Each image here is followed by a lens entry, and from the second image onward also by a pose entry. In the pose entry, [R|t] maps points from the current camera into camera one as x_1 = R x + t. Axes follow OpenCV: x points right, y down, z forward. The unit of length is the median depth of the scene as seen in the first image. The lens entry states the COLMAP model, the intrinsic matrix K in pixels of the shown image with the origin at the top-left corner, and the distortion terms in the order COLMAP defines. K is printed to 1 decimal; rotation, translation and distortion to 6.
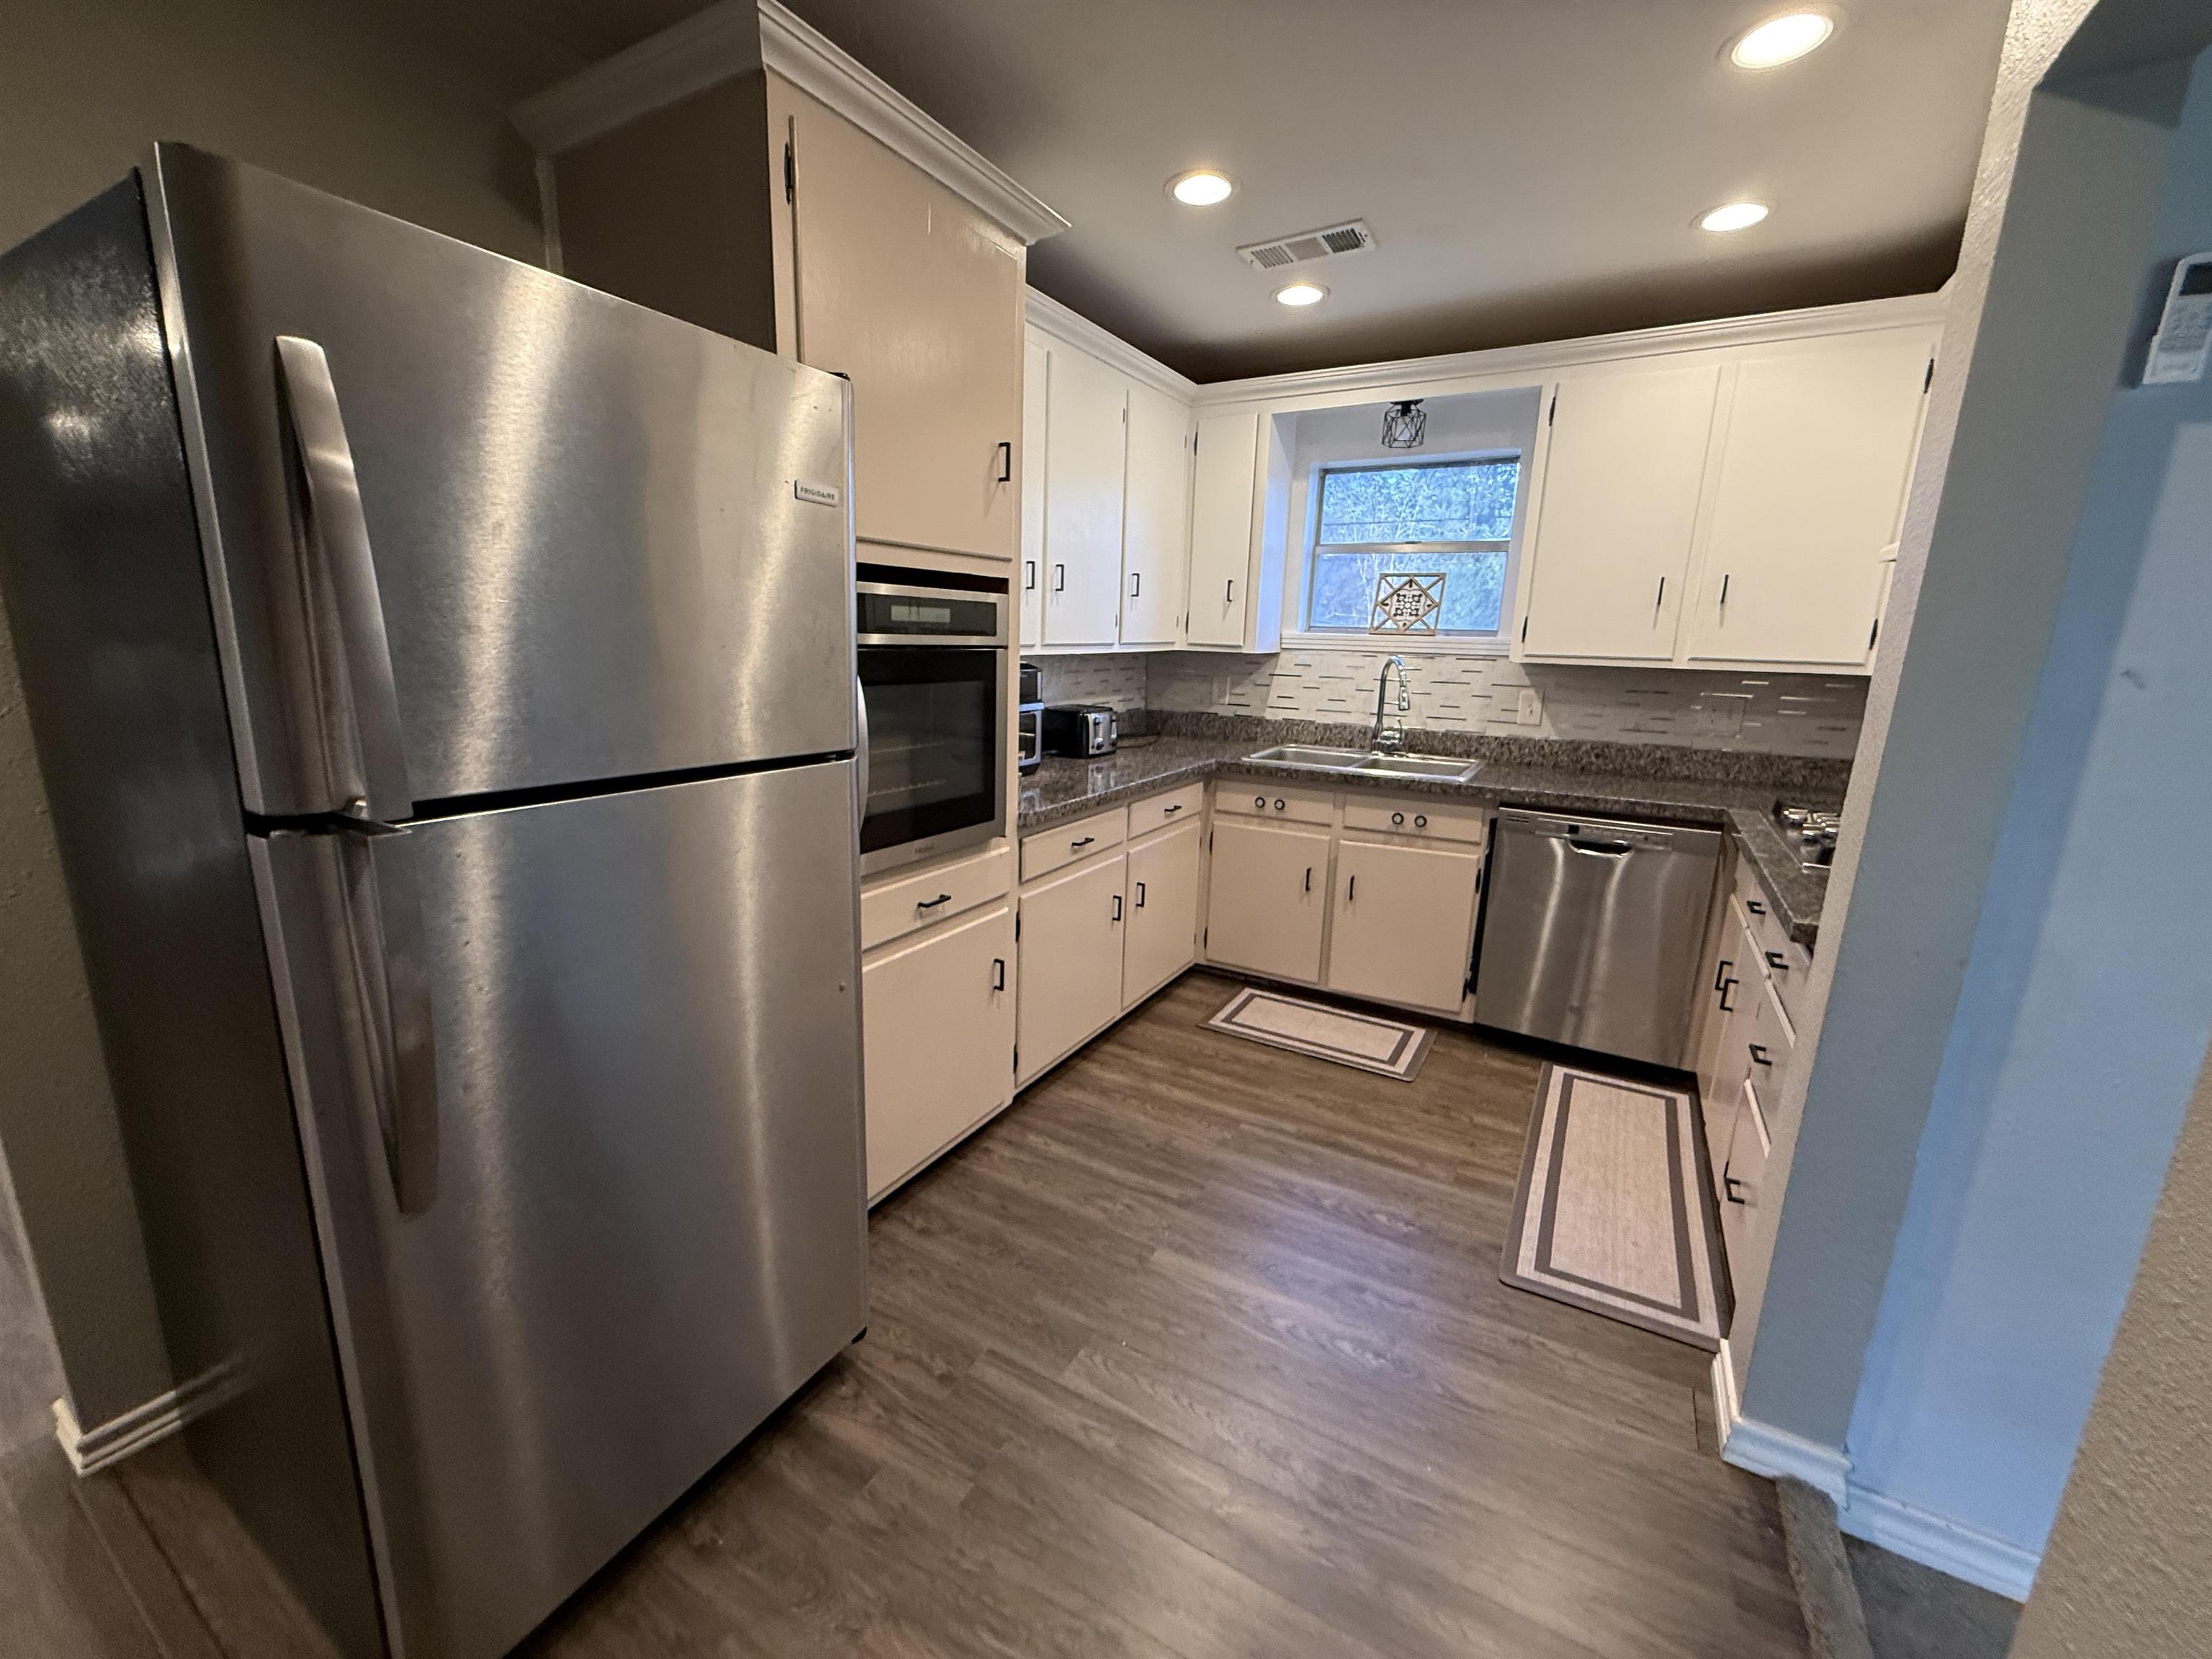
lens RADIAL K [[883.9, 0, 1094.7], [0, 883.9, 824.1], [0, 0, 1]] dist [0.000856, 0.001850]
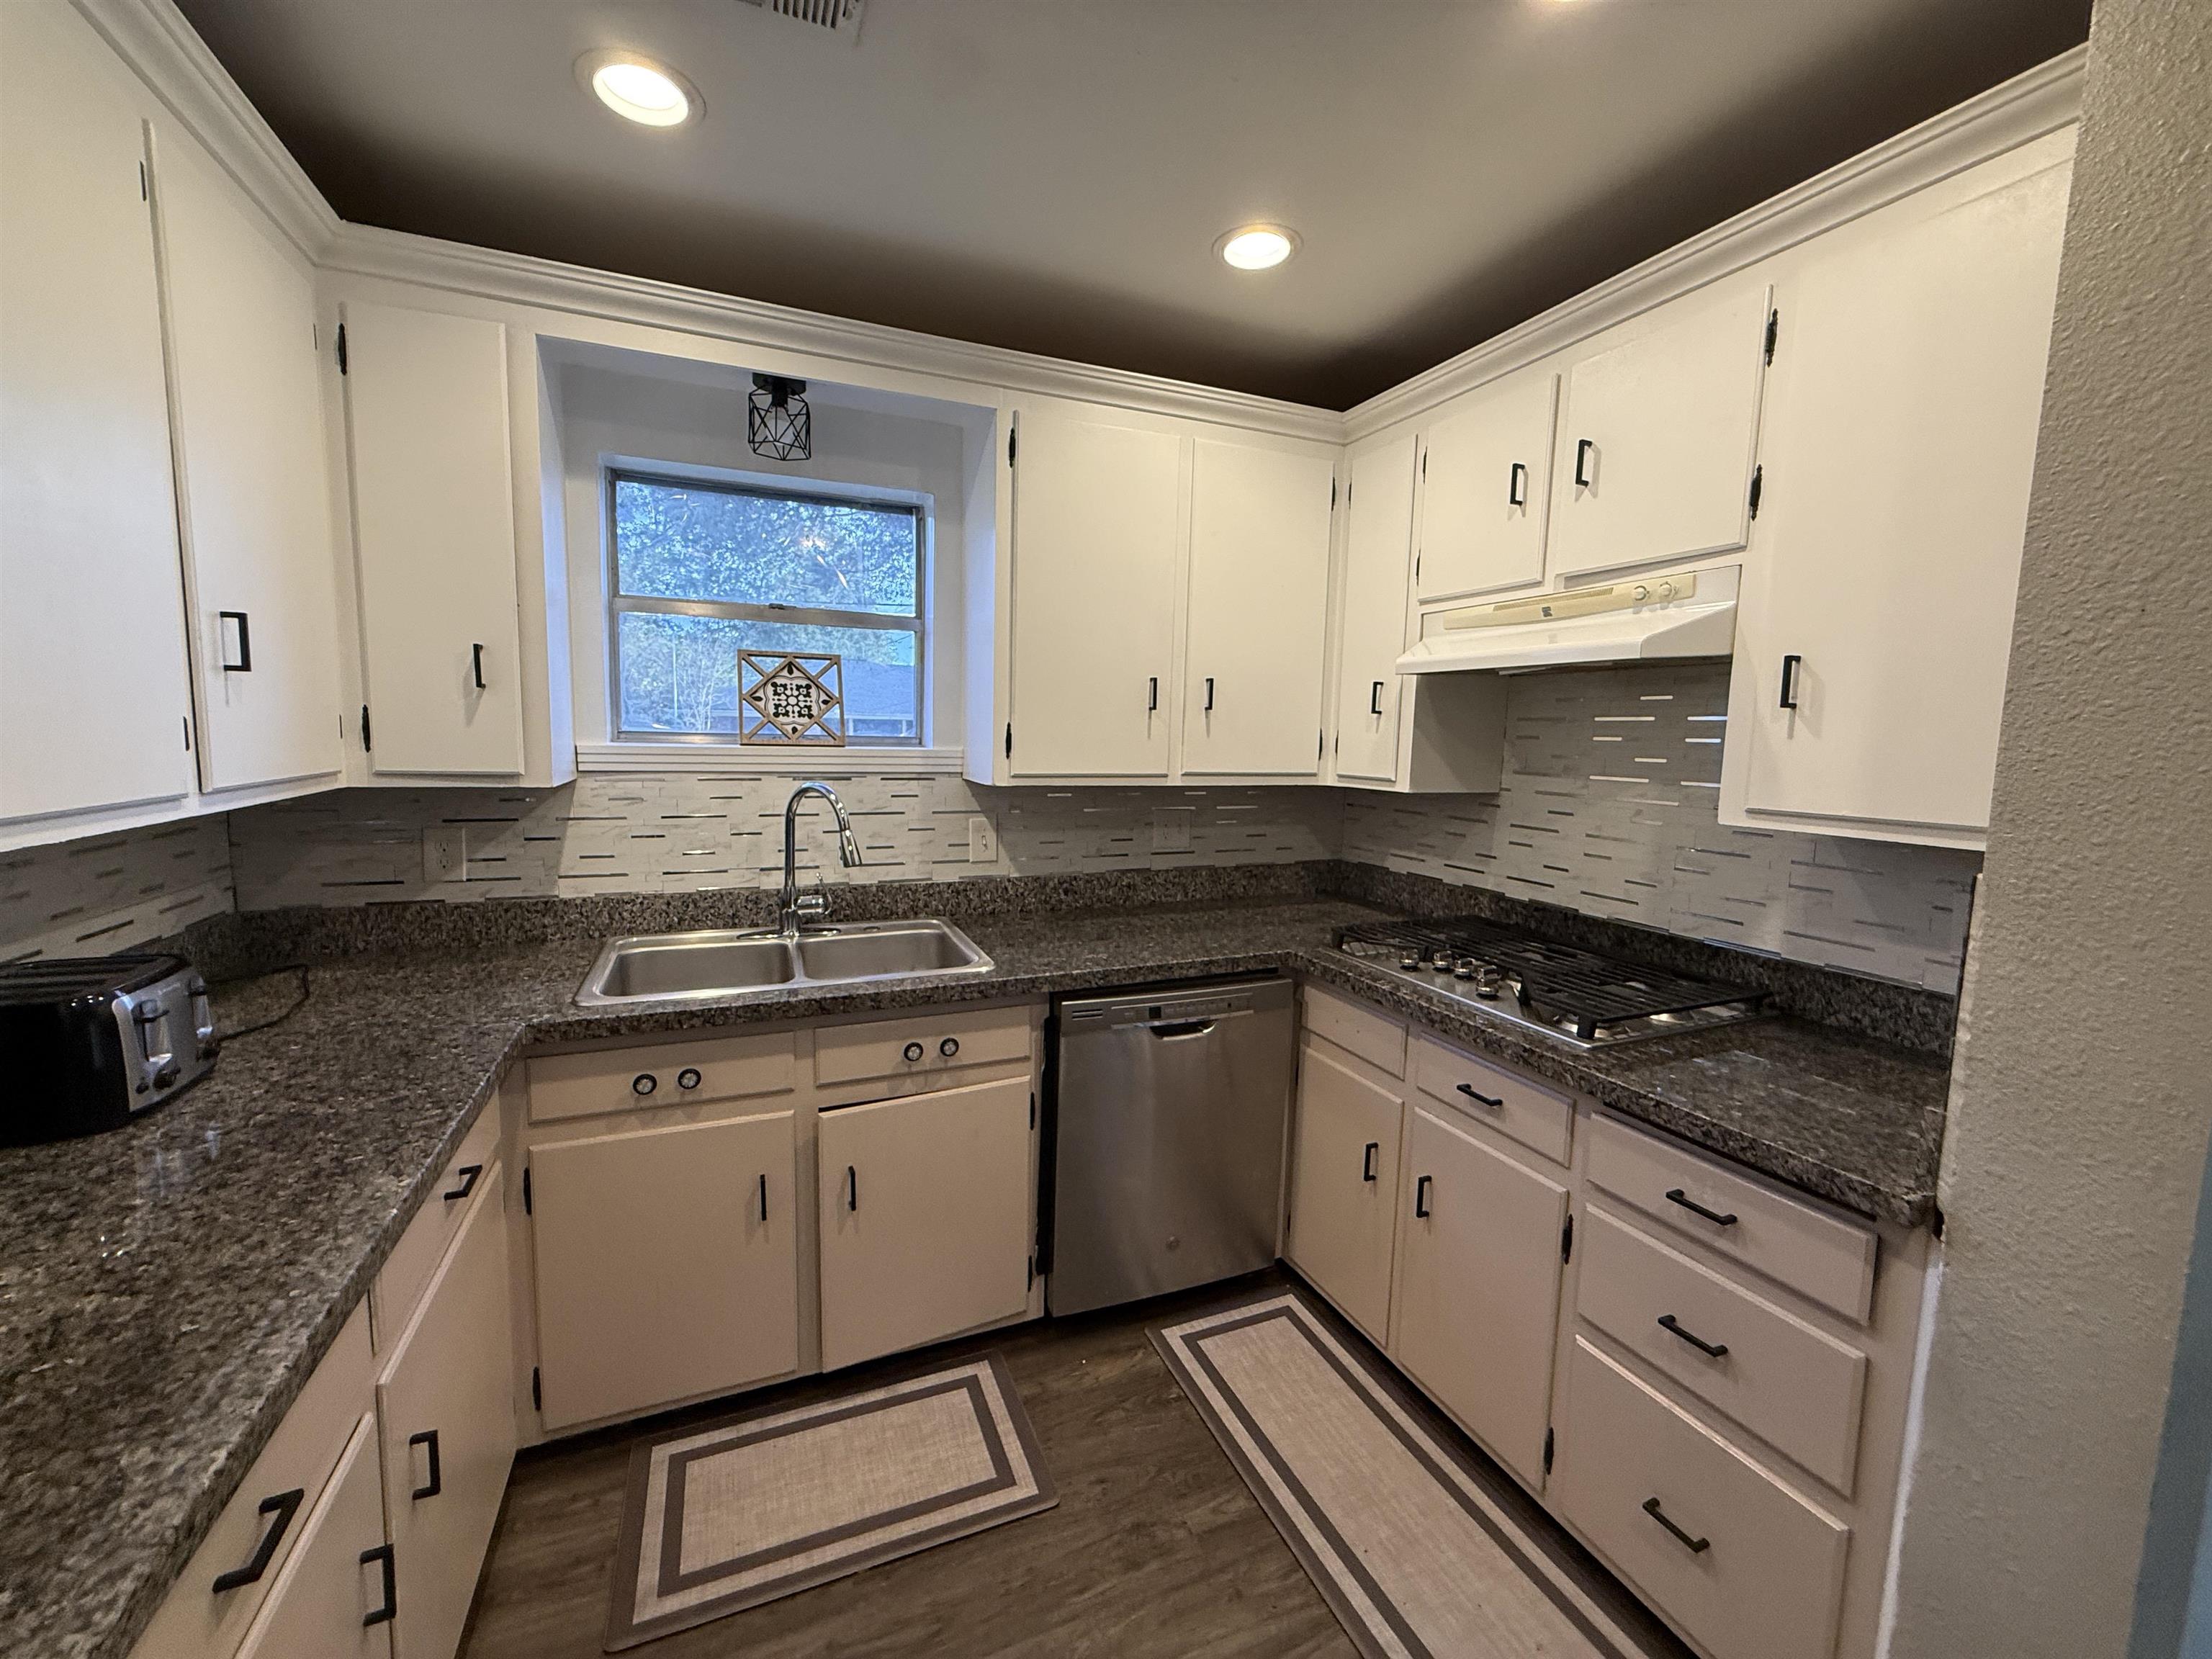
lens RADIAL K [[883.9, 0, 1101.6], [0, 883.9, 827.2], [0, 0, 1]] dist [0.000856, 0.001850]
pose [[0.599292, -0.098363, 0.794464, -0.043854], [0.166301, 0.986069, -0.003362, -0.127403], [-0.783066, 0.134135, 0.607302, 0.483005]]
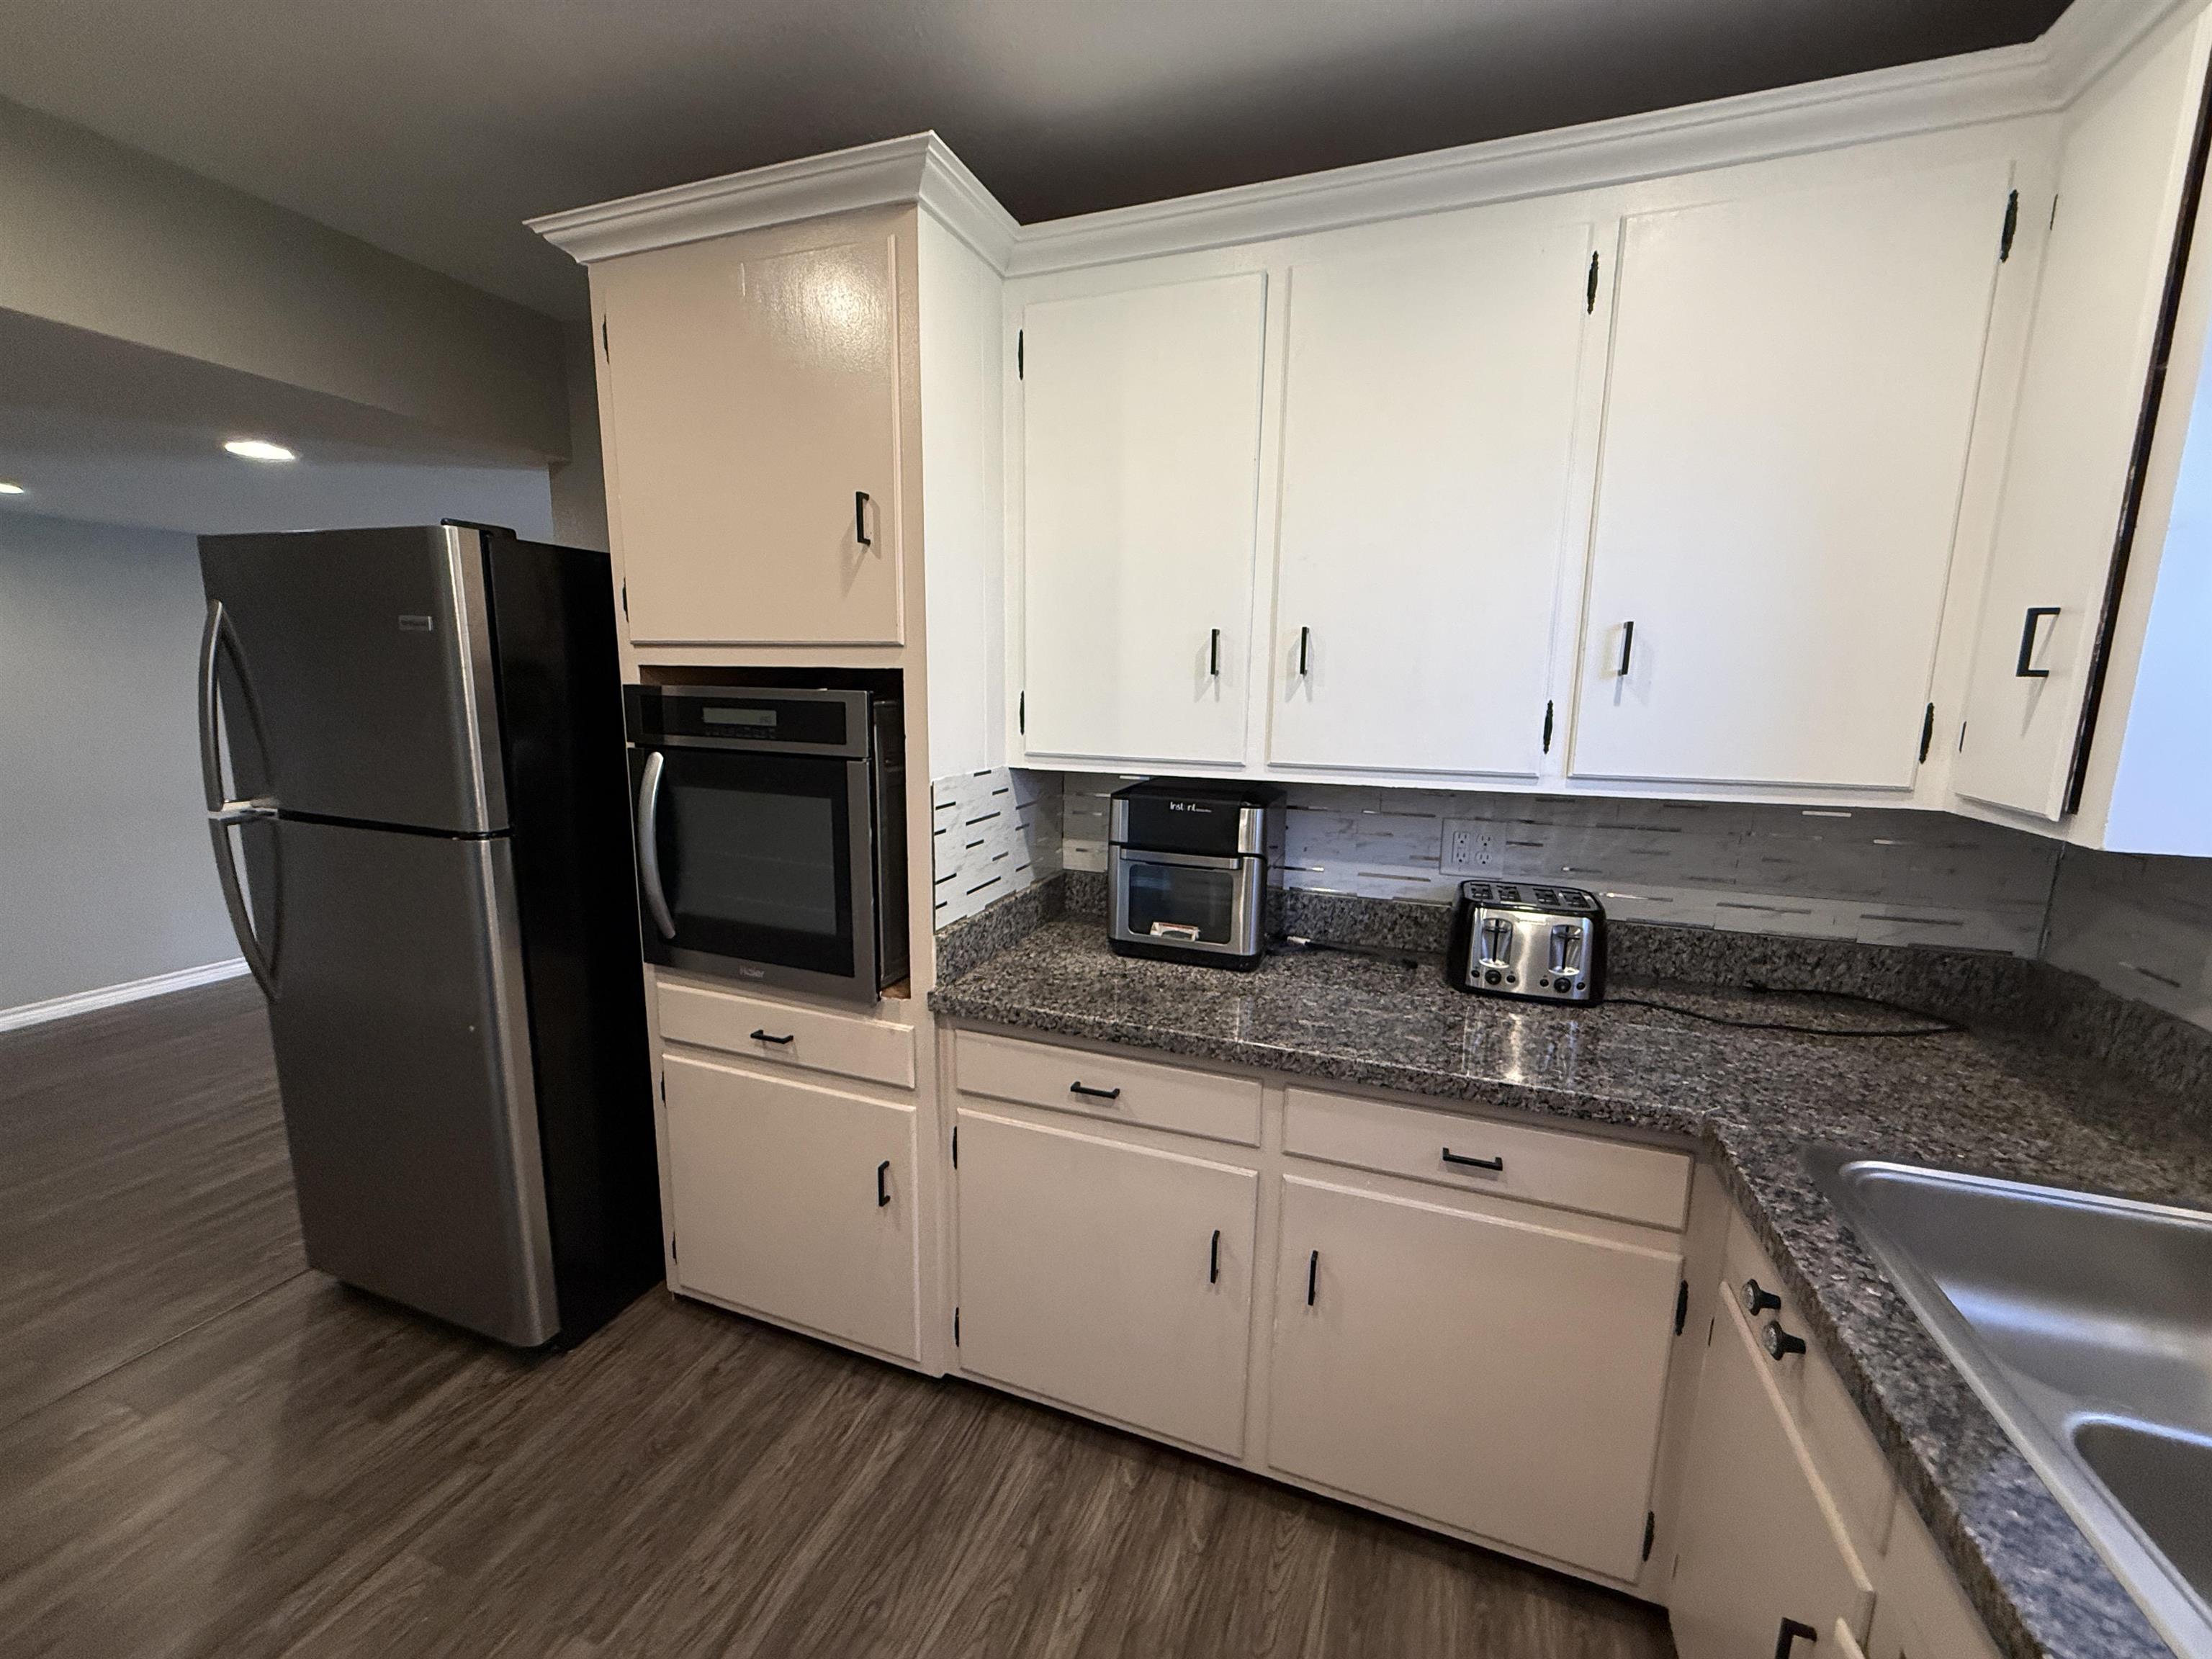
lens RADIAL K [[883.9, 0, 1101.5], [0, 883.9, 822.7], [0, 0, 1]] dist [0.000856, 0.001850]
pose [[0.178234, 0.138217, -0.974232, 0.446021], [-0.221029, 0.970408, 0.097238, -0.175552], [0.958843, 0.198002, 0.203509, 0.692971]]
